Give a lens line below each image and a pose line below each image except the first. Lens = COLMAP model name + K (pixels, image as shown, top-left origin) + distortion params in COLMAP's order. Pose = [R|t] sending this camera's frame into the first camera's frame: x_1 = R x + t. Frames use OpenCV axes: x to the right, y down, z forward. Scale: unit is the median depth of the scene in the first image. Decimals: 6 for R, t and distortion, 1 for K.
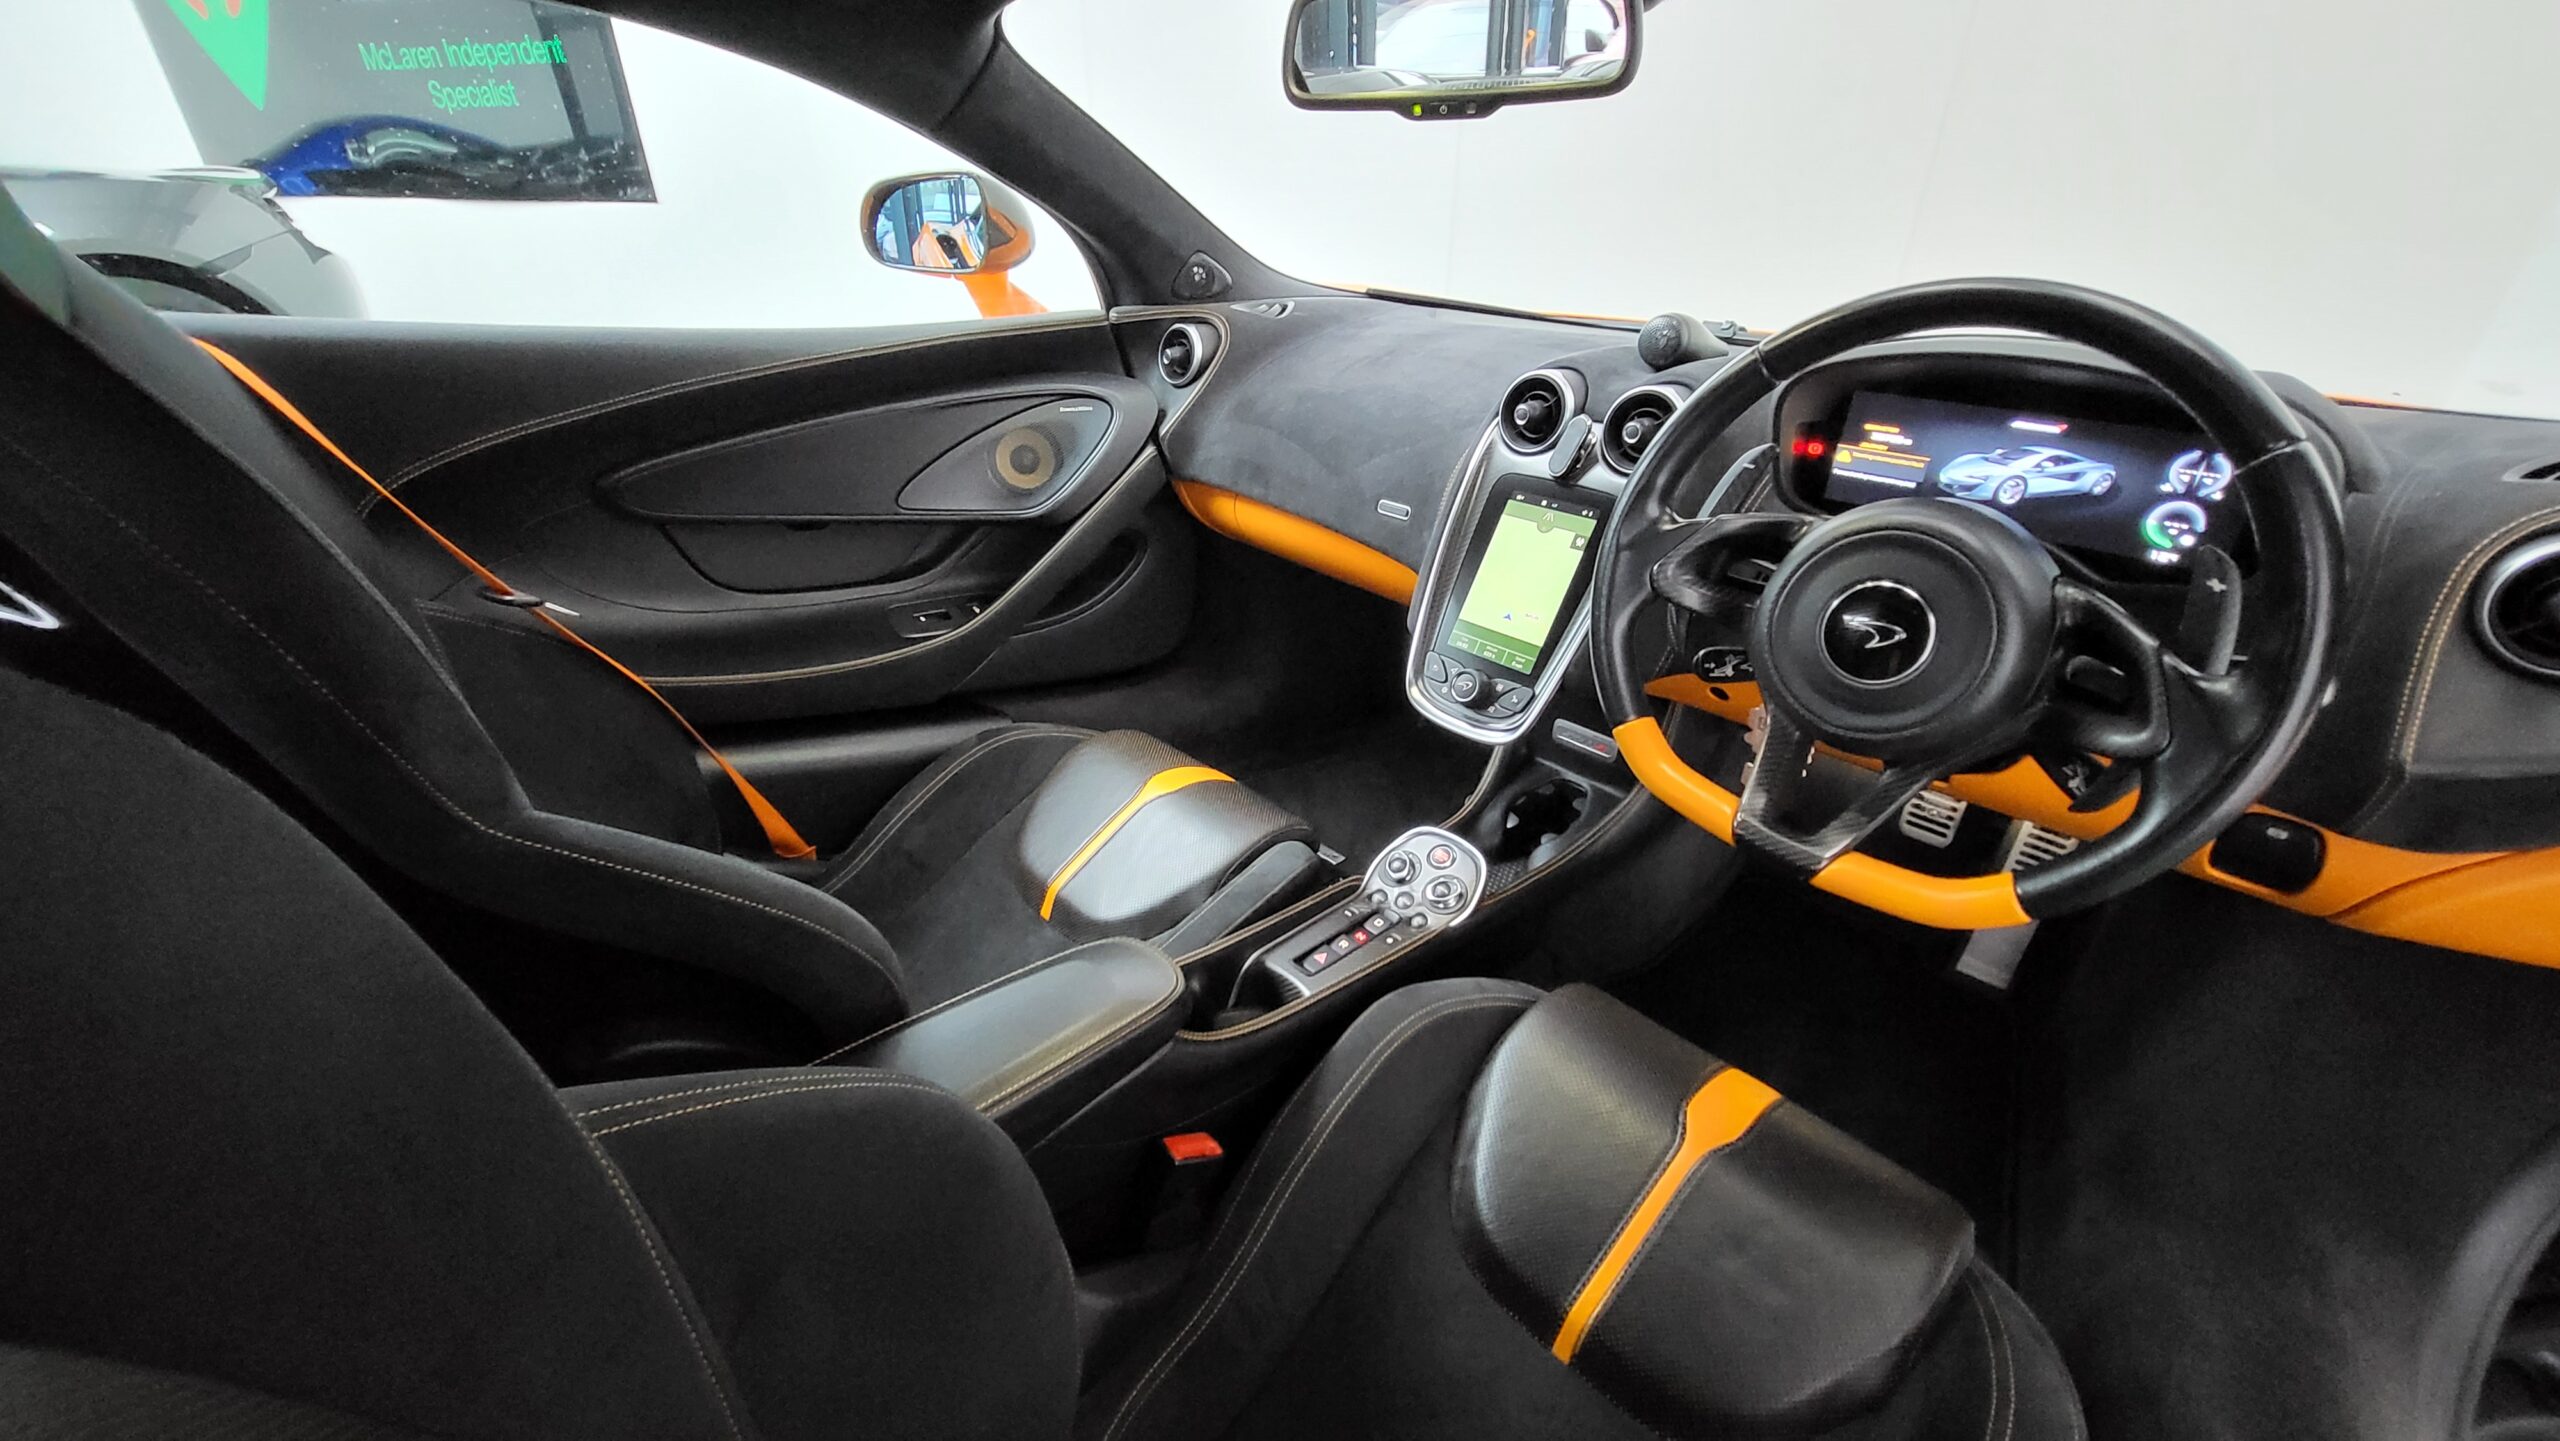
lens RADIAL K [[1006.5, 0, 1295.5], [0, 1006.5, 733.2], [0, 0, 1]] dist [0.000683, -0.001425]
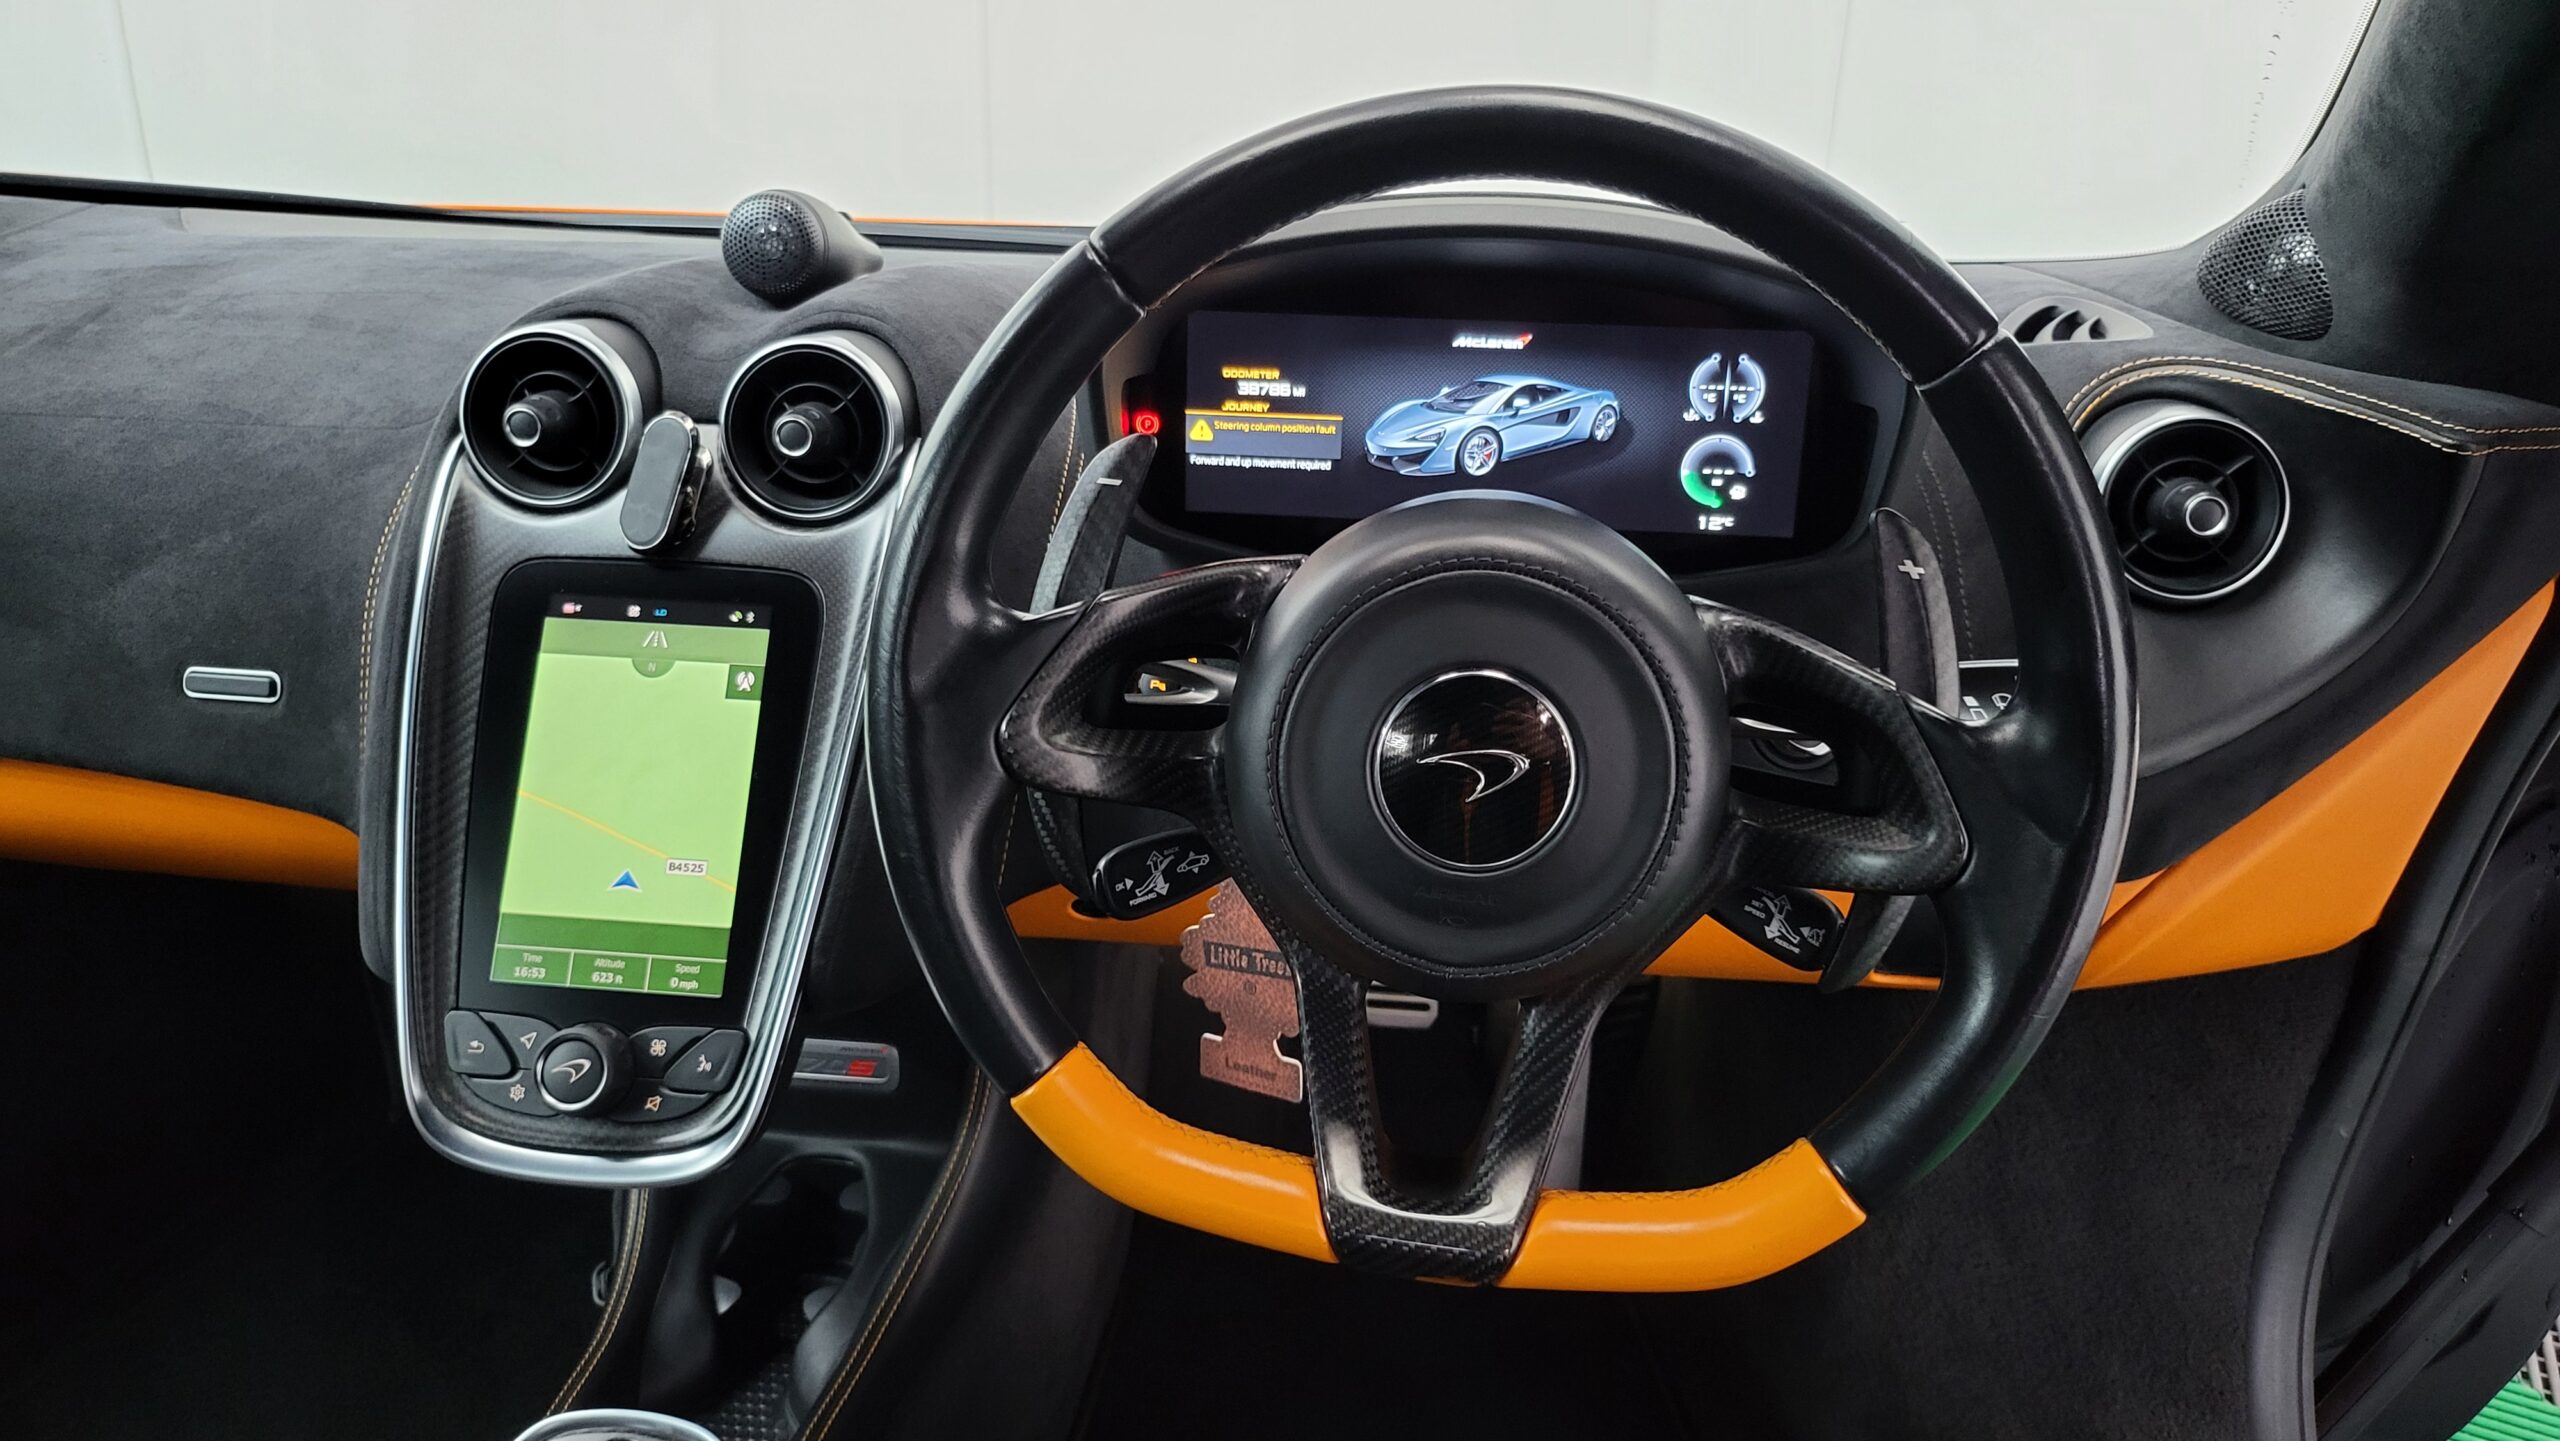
lens RADIAL K [[1794.9, 0, 1300.6], [0, 1794.9, 713.0], [0, 0, 1]] dist [0.053210, -0.052632]
pose [[0.769098, -0.223856, 0.598646, -0.013434], [0.292270, 0.956167, -0.017941, -0.088769], [-0.568389, 0.188765, 0.800813, 0.212381]]
